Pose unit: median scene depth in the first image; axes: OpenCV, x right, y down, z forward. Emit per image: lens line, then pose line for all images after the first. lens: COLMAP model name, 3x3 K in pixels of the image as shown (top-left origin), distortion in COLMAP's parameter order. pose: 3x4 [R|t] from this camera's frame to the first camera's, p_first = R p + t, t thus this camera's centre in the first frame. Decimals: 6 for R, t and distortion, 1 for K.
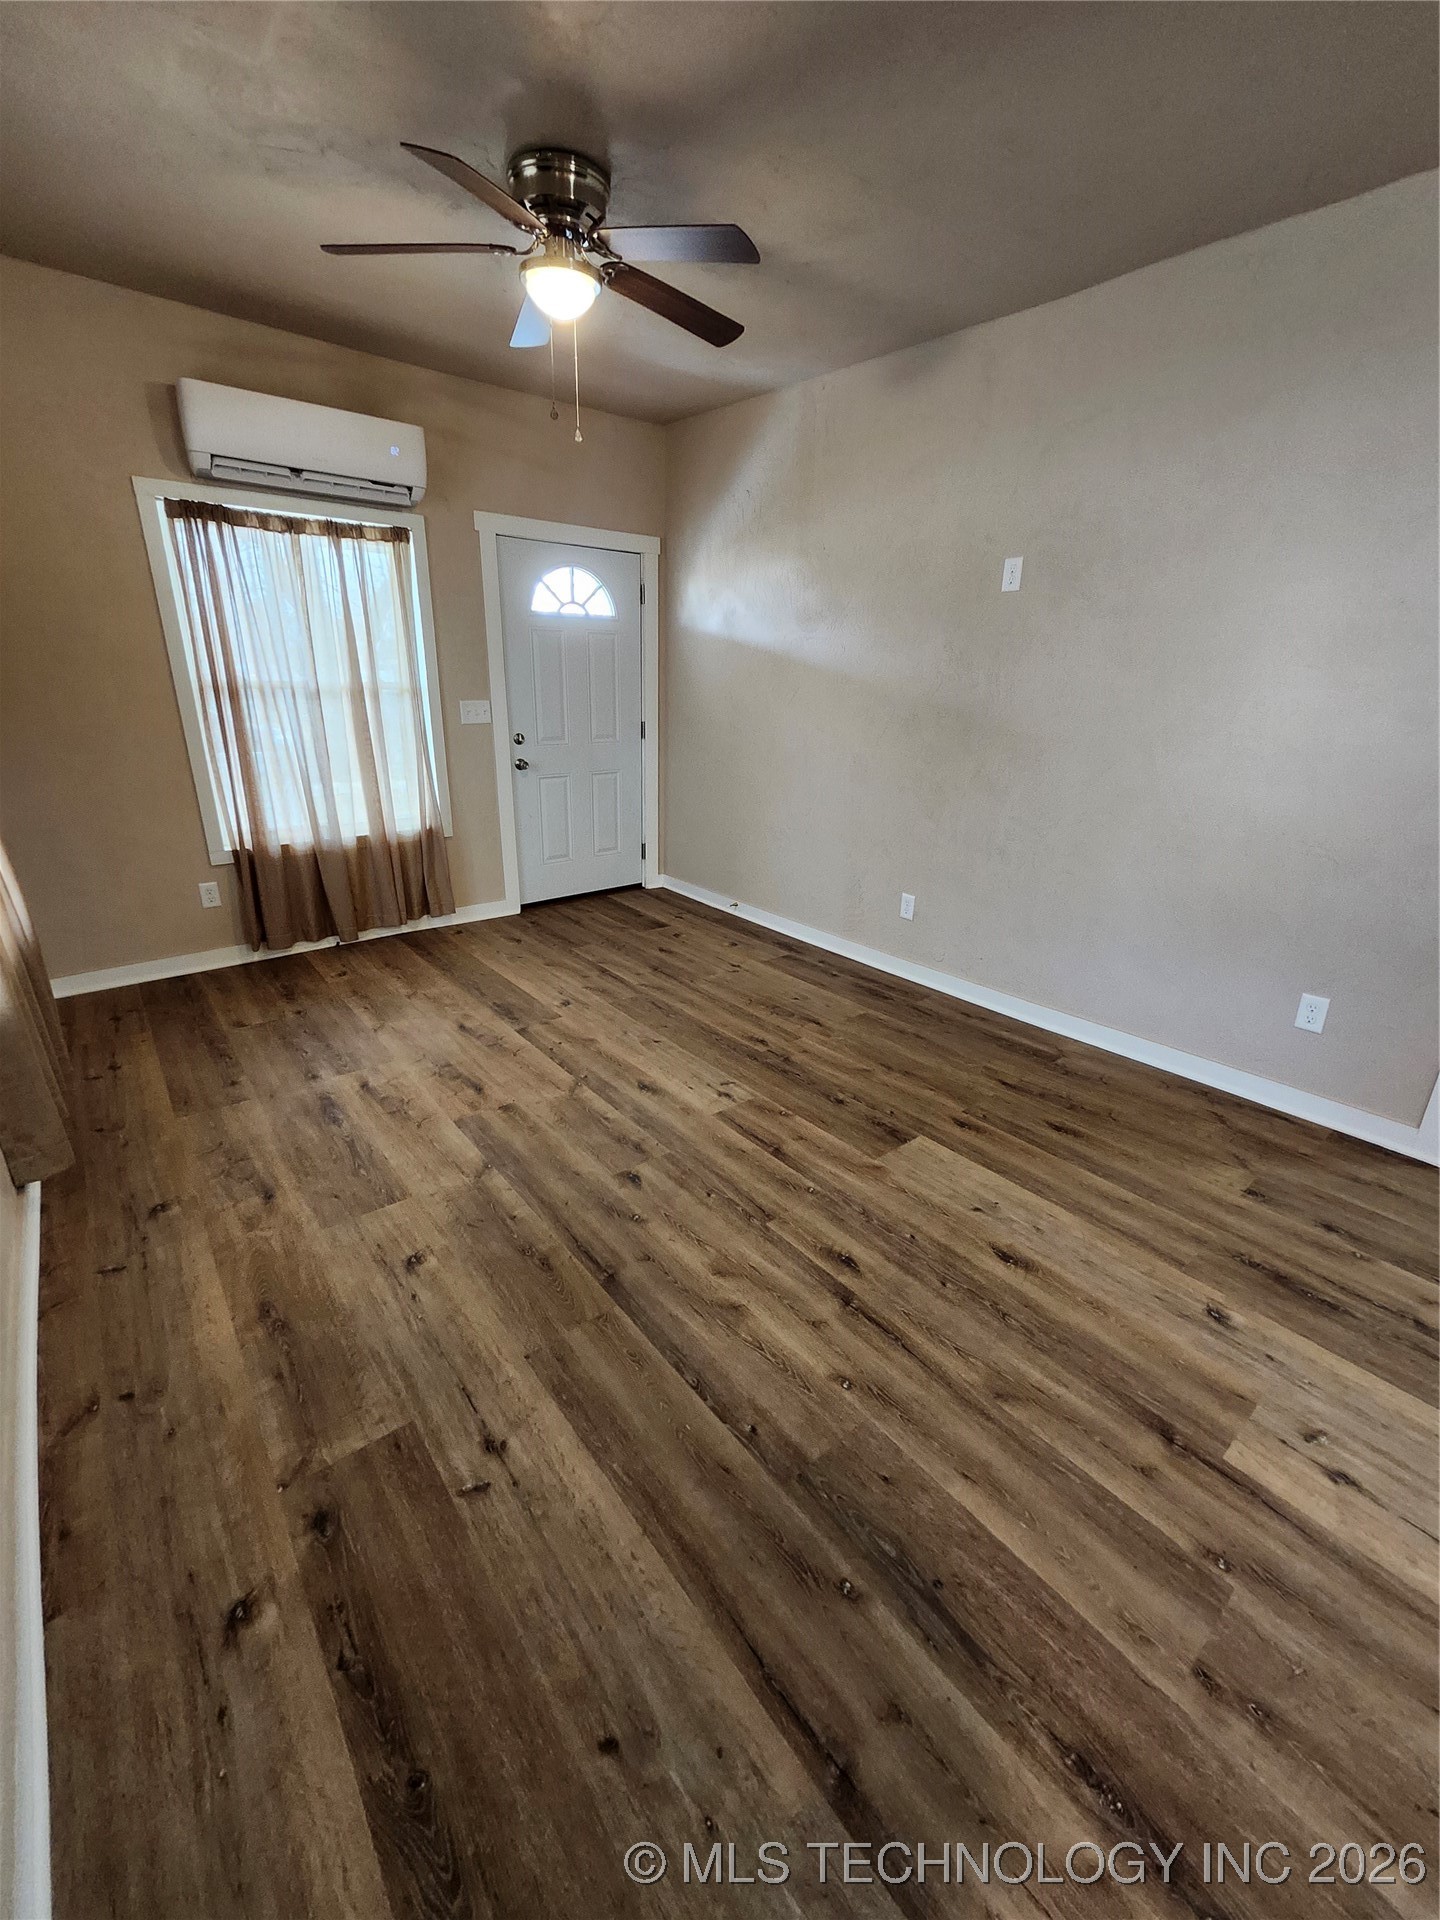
lens RADIAL K [[767.3, 0, 713.8], [0, 767.3, 952.3], [0, 0, 1]] dist [0.001052, 0.000127]
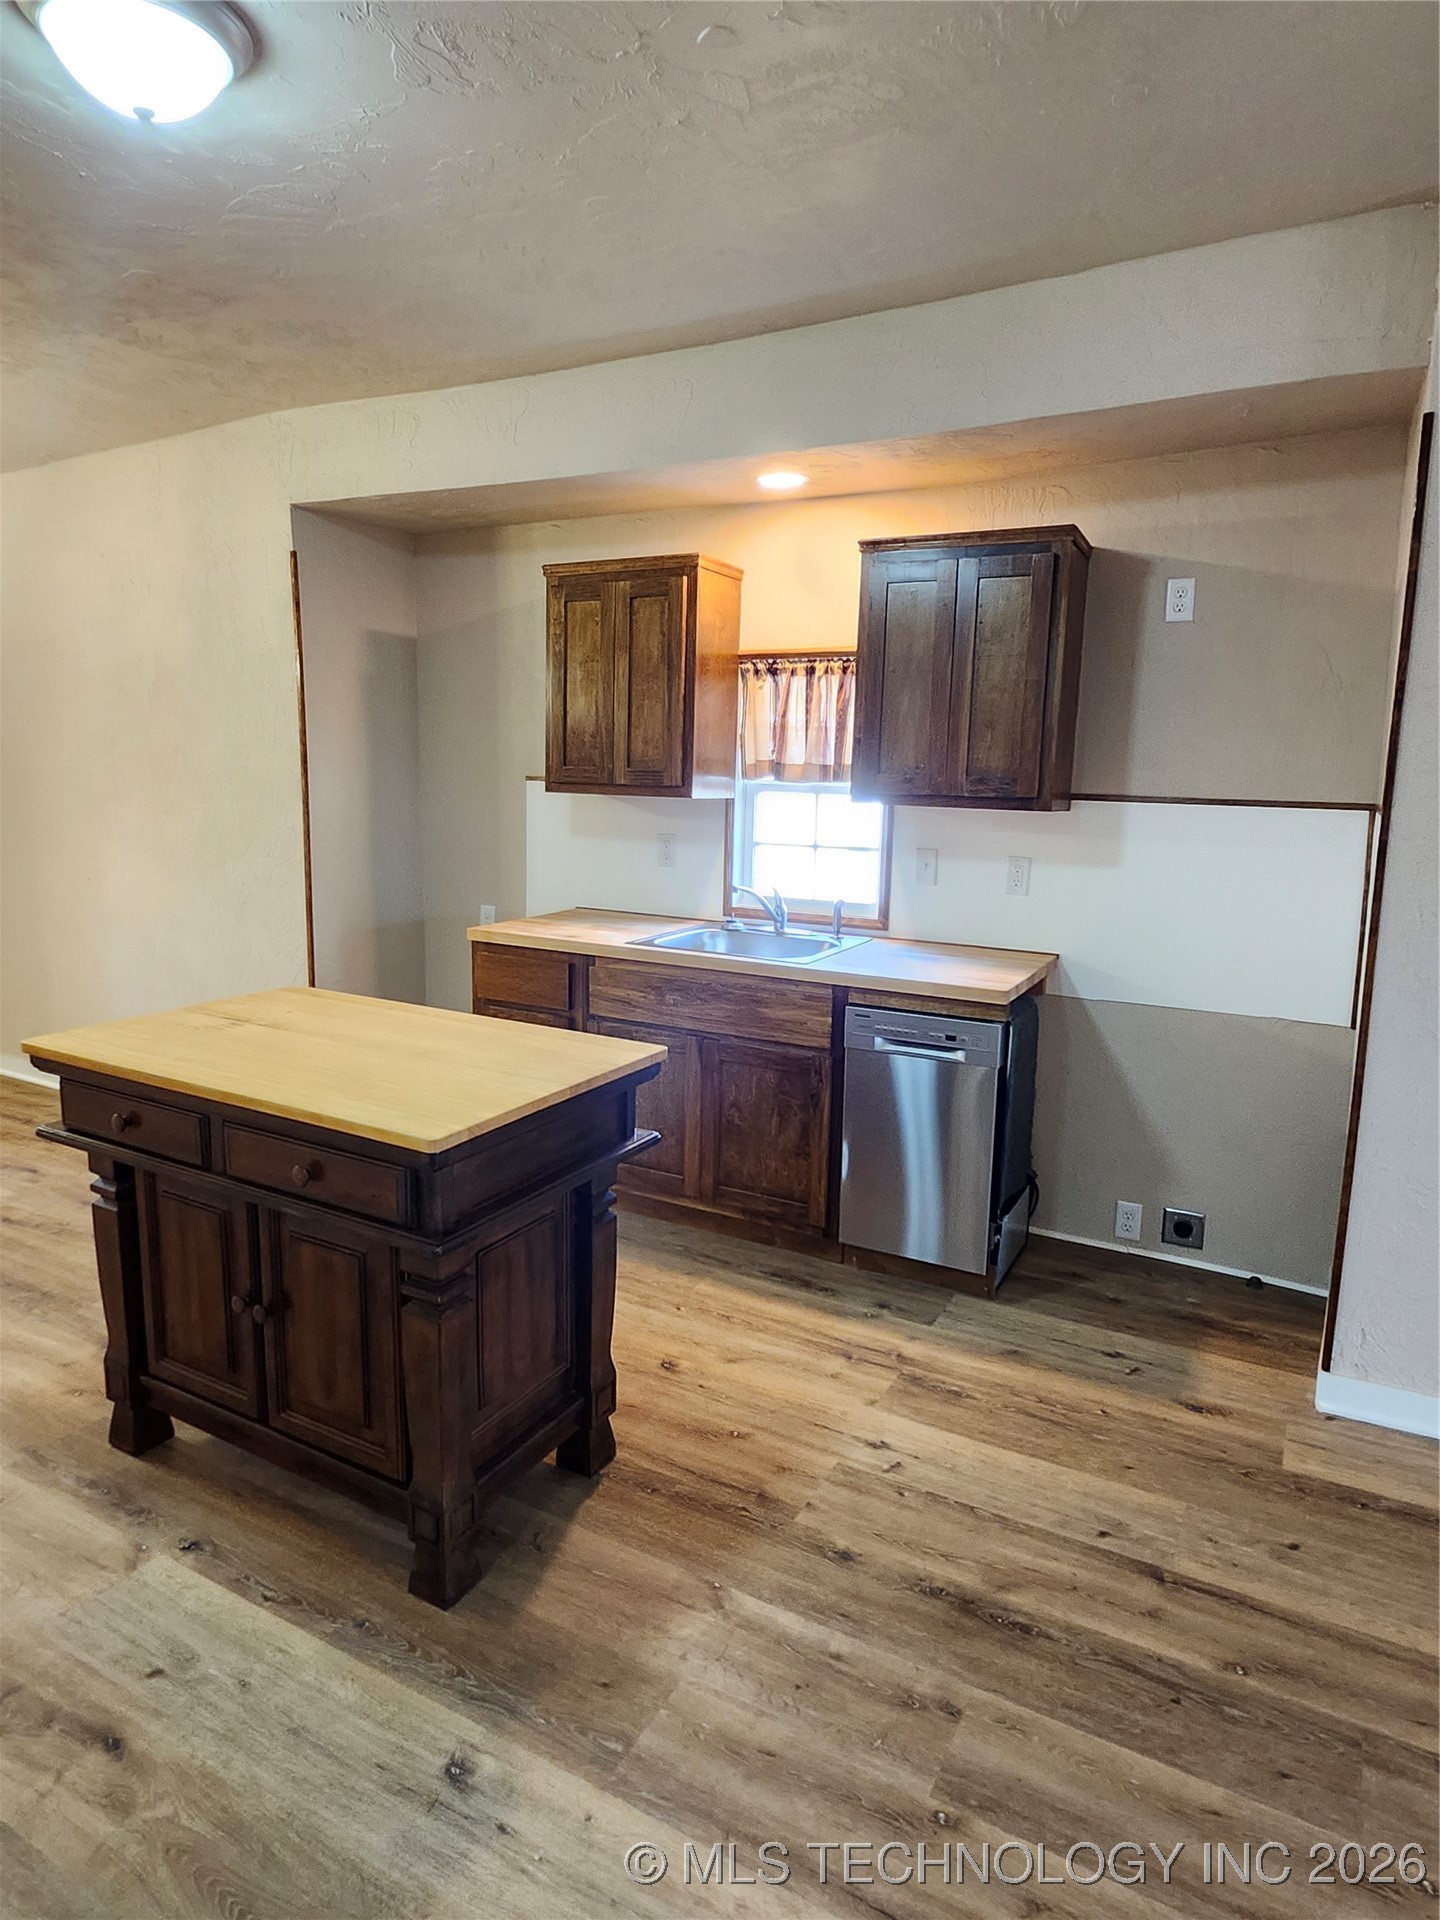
lens RADIAL K [[1129.6, 0, 720.0], [0, 1129.6, 960.0], [0, 0, 1]] dist [0.000274, -0.000324]
pose [[-0.921956, 0.023574, -0.386576, 0.748160], [-0.167414, 0.875815, 0.452681, -0.331100], [0.349241, 0.482070, -0.803517, 0.805161]]
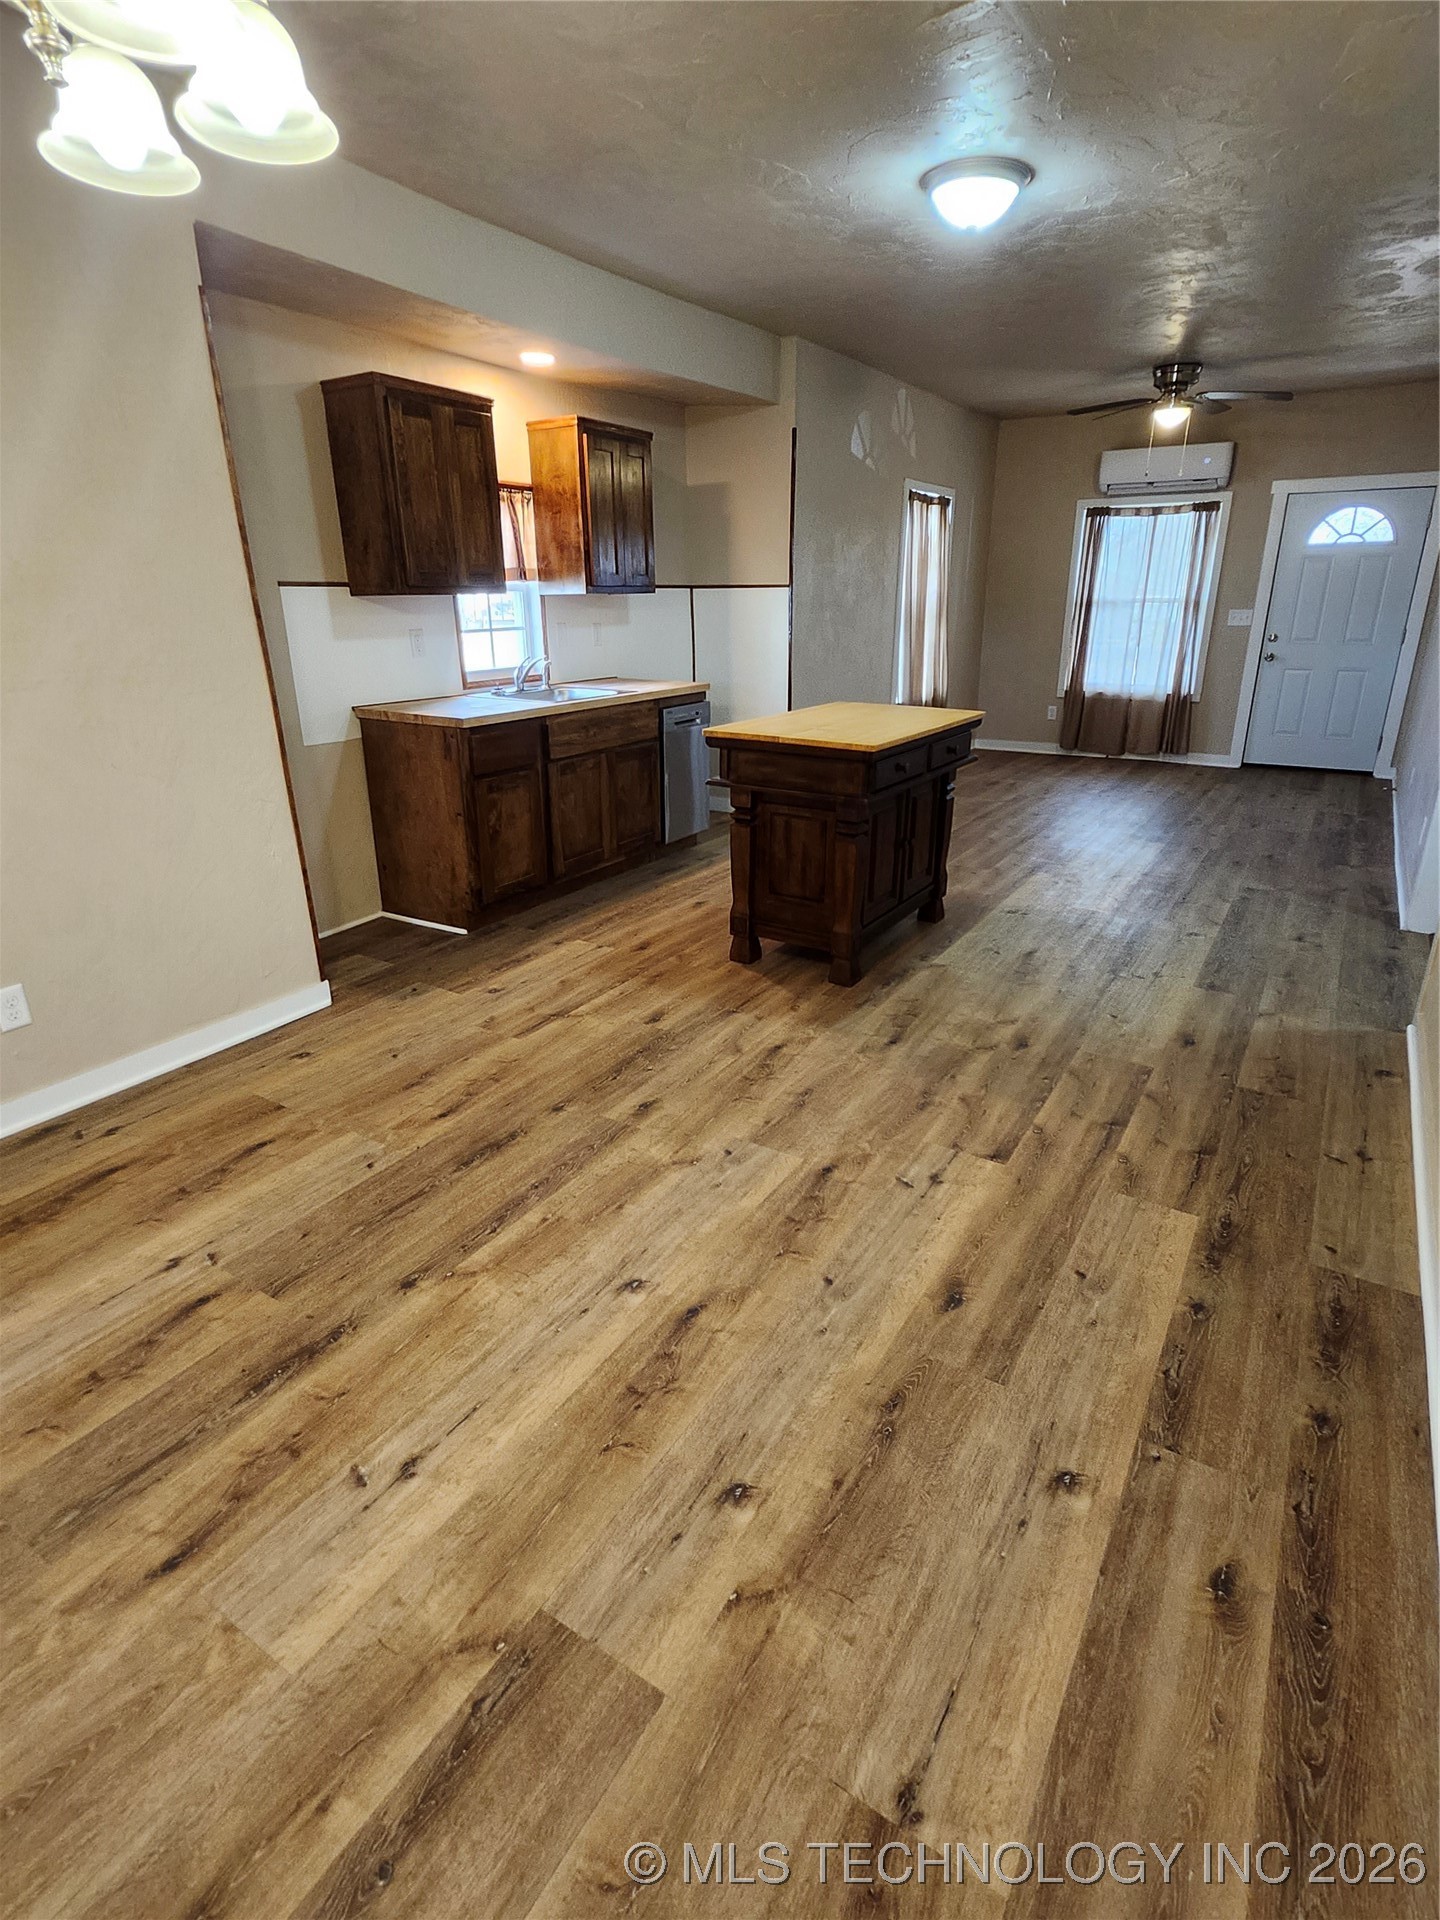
lens RADIAL K [[959.6, 0, 720.0], [0, 959.6, 960.0], [0, 0, 1]] dist [0.001083, -0.002489]
pose [[0.317368, 0.323951, -0.891254, 2.200117], [-0.305543, 0.924653, 0.227290, 0.318648], [0.897731, 0.200182, 0.392436, -0.854824]]
